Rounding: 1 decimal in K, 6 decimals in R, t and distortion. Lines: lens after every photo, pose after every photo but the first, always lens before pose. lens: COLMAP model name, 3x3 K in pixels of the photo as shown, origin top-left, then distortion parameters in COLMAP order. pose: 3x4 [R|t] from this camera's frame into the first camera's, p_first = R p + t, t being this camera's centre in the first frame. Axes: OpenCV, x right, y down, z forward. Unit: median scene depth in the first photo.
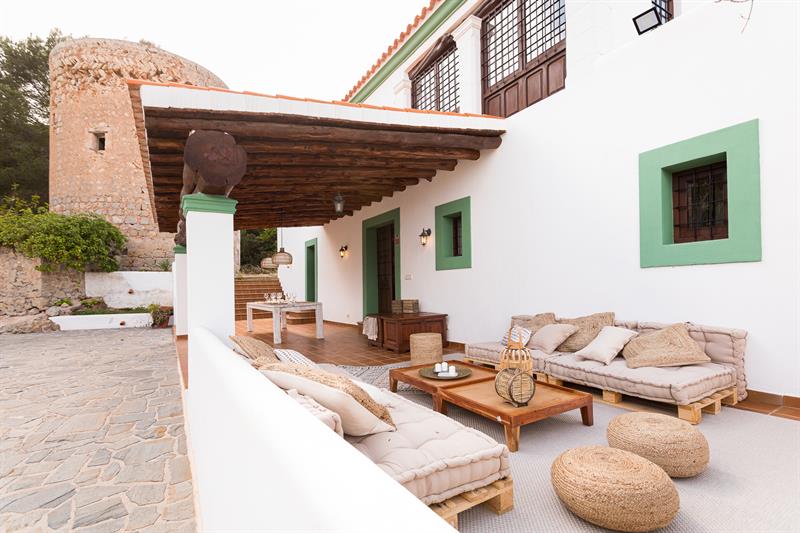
lens RADIAL K [[381.2, 0, 400.3], [0, 381.2, 289.1], [0, 0, 1]] dist [-0.000115, 0.000052]
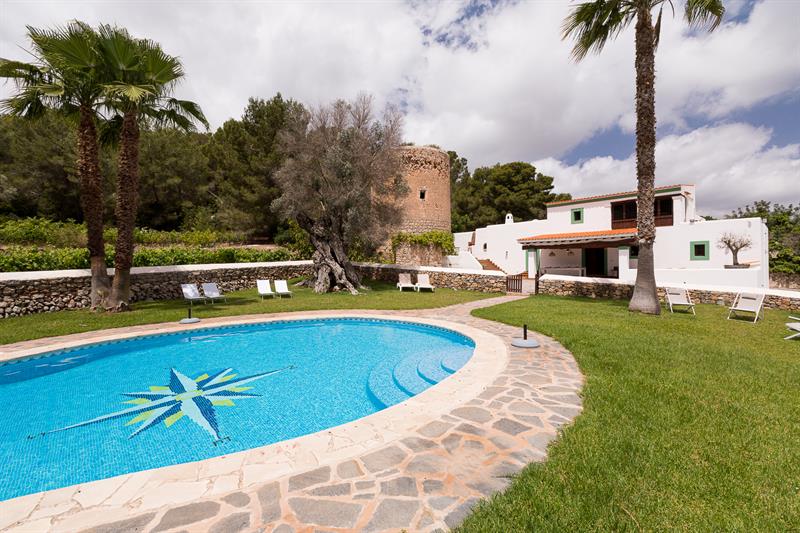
lens RADIAL K [[353.6, 0, 400.0], [0, 353.6, 266.5], [0, 0, 1]] dist [-0.000198, 0.000010]
pose [[0.975937, 0.001057, 0.218052, -1.351682], [-0.002719, 0.999970, 0.007321, 0.005145], [-0.218038, -0.007738, 0.975910, -0.926546]]
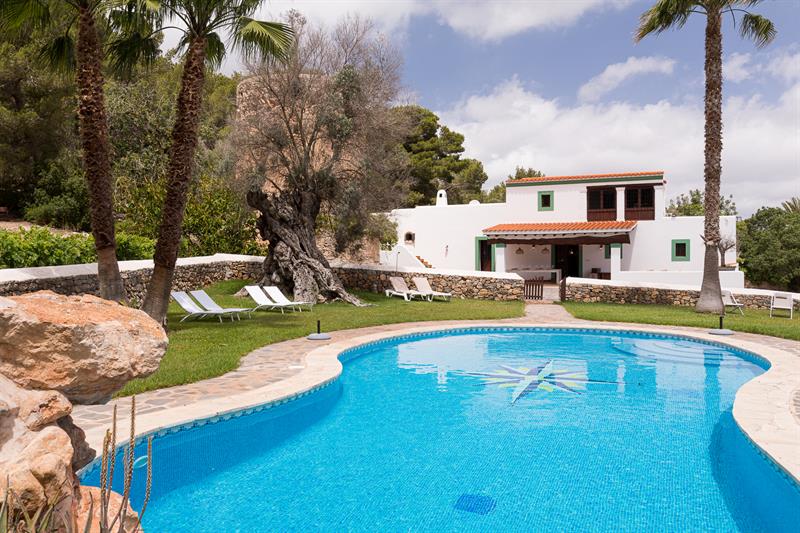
lens RADIAL K [[649.7, 0, 400.0], [0, 649.7, 266.5], [0, 0, 1]] dist [-0.001754, -0.001368]
pose [[0.791550, 0.006666, 0.611068, -2.050251], [-0.010765, 0.999937, 0.003038, 0.008770], [-0.611009, -0.008983, 0.791572, -1.001201]]
